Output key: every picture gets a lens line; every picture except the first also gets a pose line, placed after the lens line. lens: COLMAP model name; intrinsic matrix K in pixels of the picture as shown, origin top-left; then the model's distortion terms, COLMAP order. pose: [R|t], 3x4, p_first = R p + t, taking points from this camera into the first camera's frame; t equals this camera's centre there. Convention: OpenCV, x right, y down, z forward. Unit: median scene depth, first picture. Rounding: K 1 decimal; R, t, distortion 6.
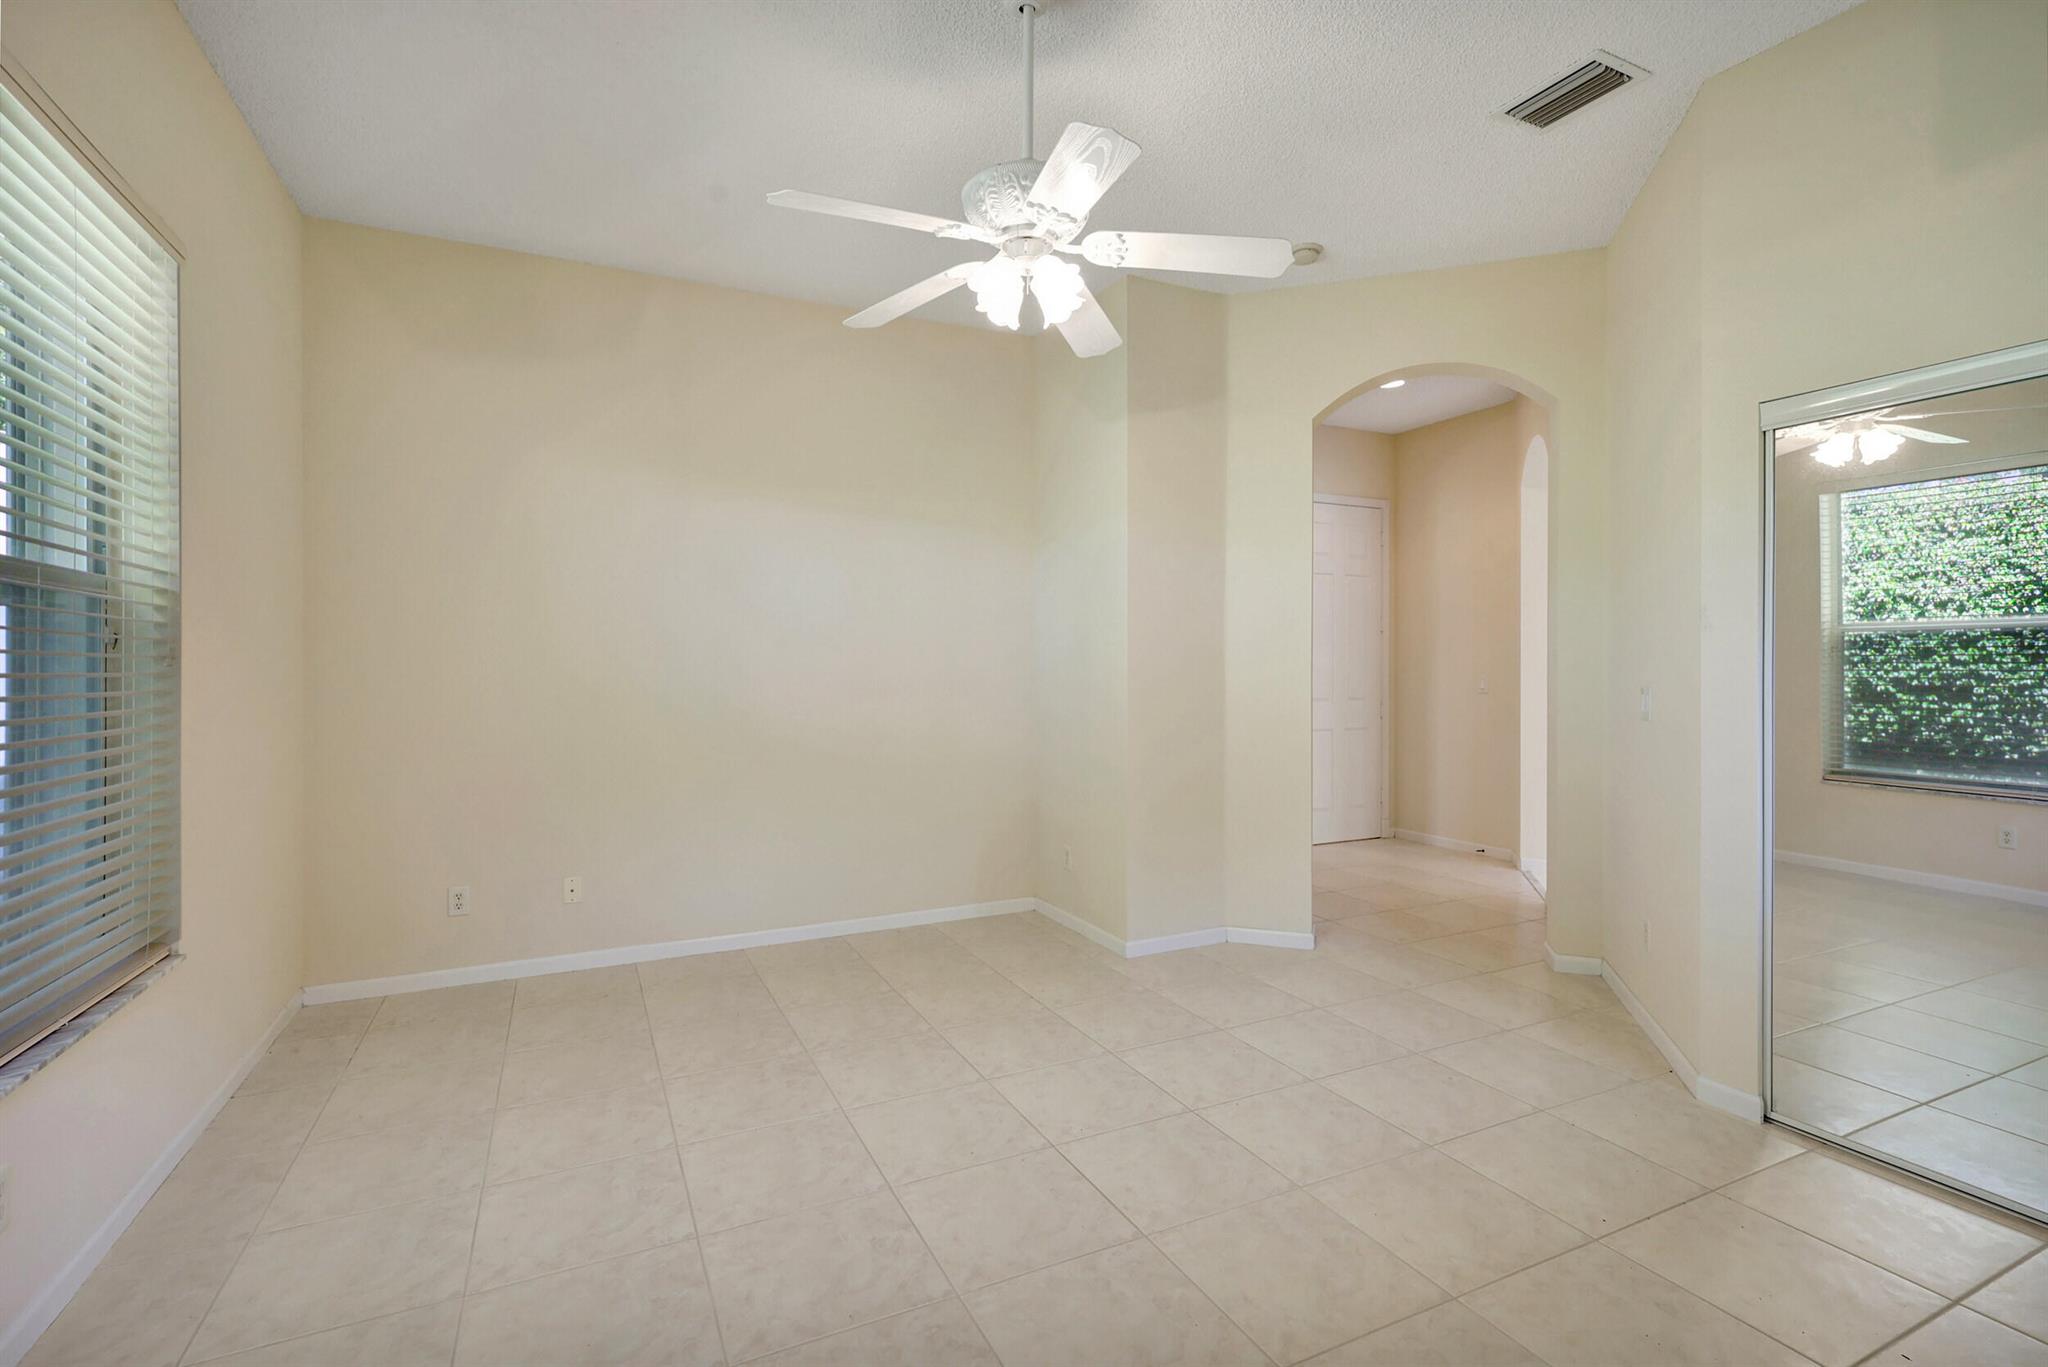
lens RADIAL K [[960.9, 0, 1024.0], [0, 960.9, 672.7], [0, 0, 1]] dist [0.006543, -0.001795]
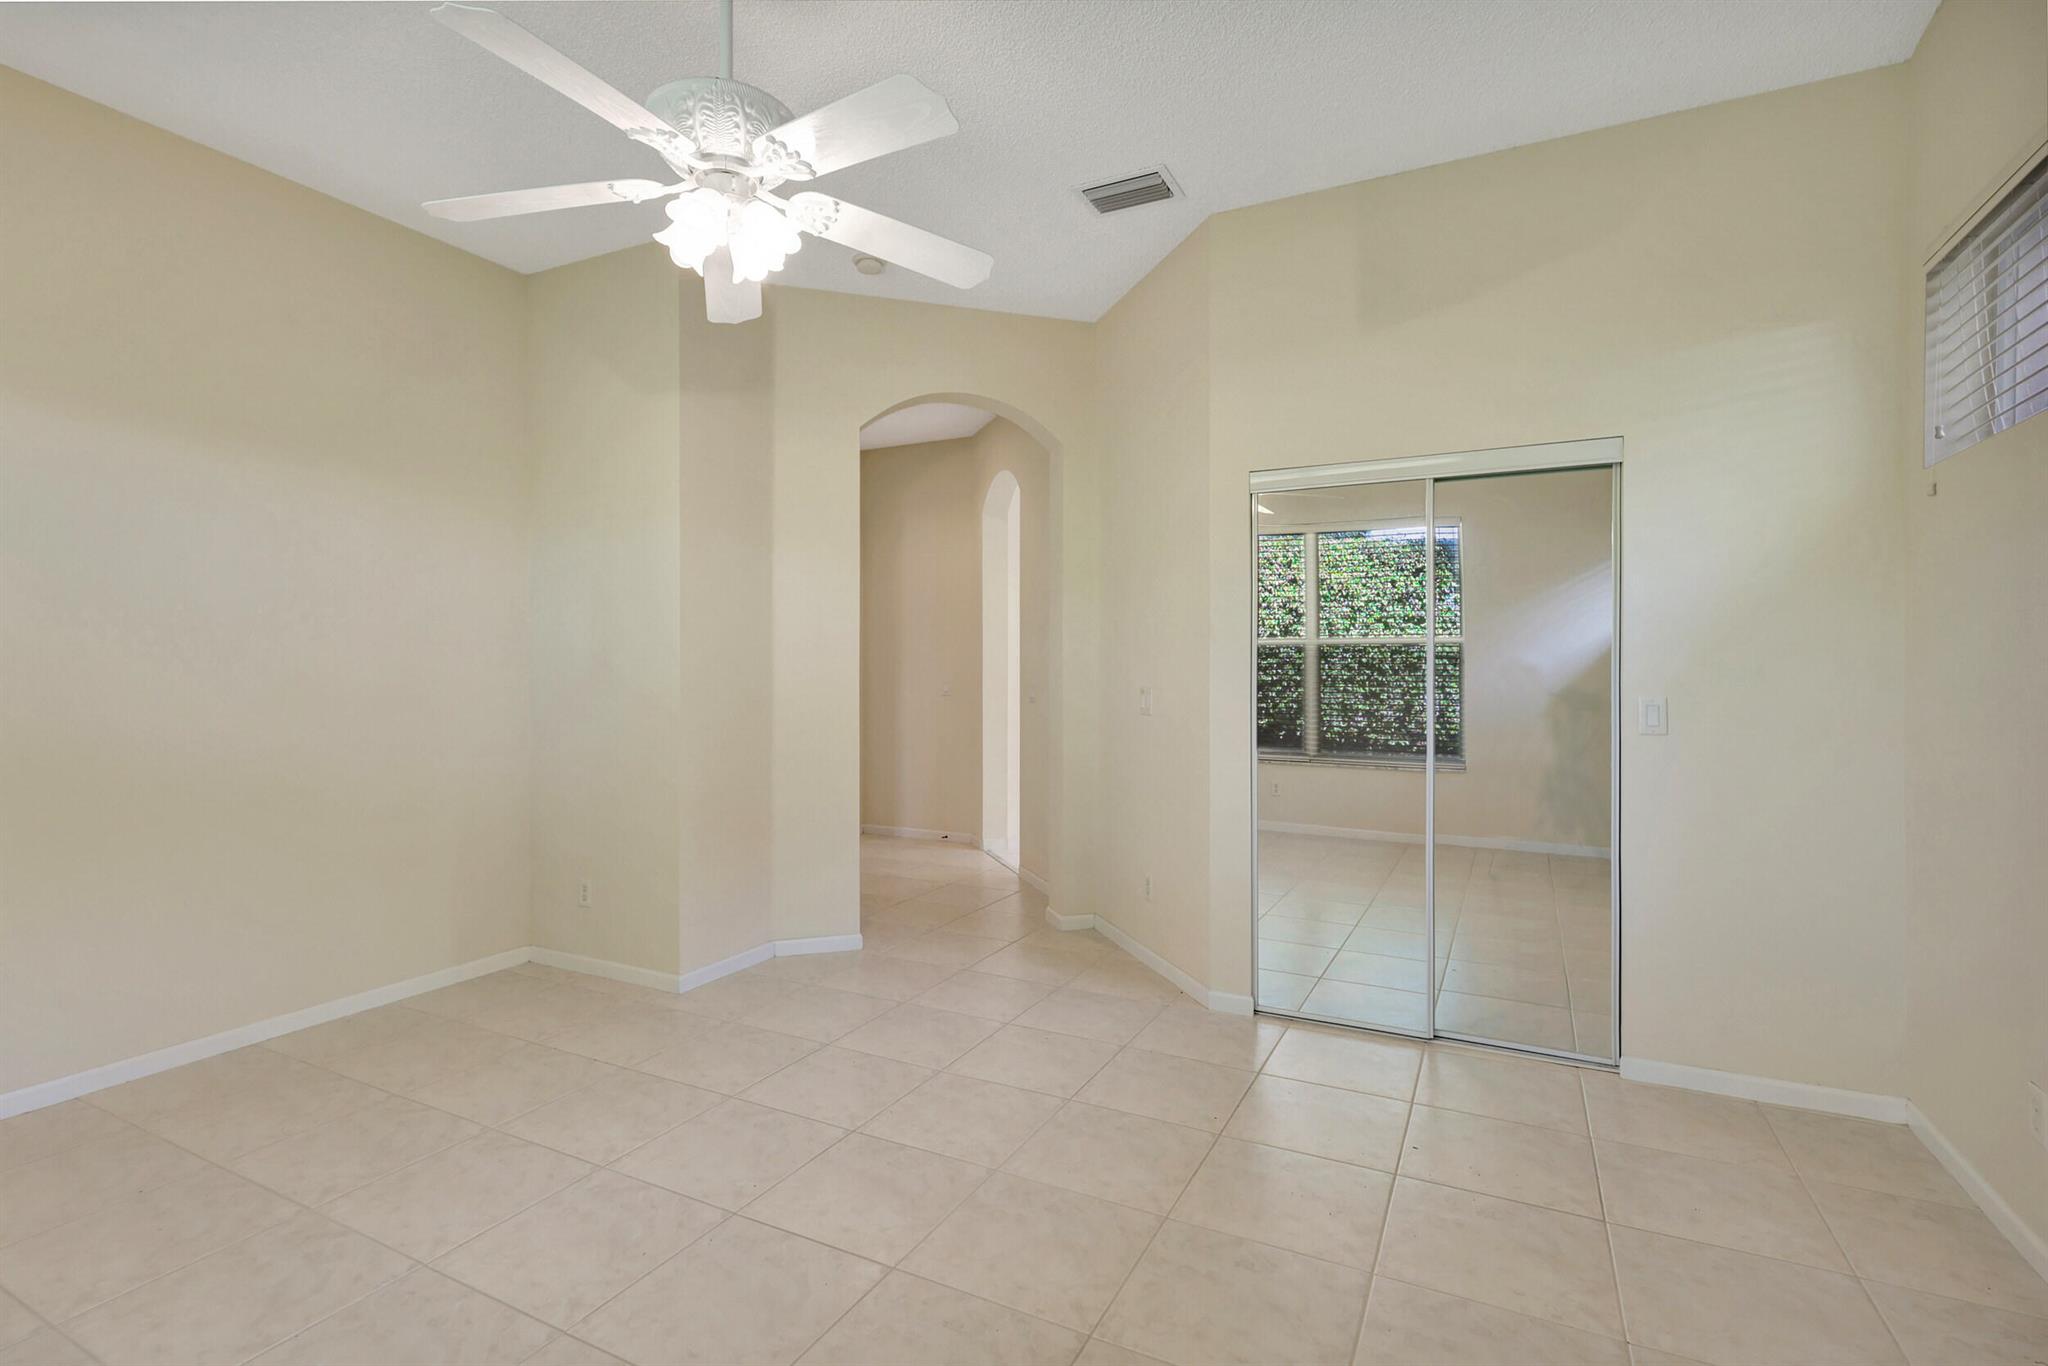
lens RADIAL K [[960.9, 0, 1017.7], [0, 960.9, 682.3], [0, 0, 1]] dist [0.006543, -0.001795]
pose [[0.798742, -0.004040, 0.601660, -0.210757], [0.001515, 0.999988, 0.004703, 0.001167], [-0.601672, -0.002845, 0.798739, 0.102348]]
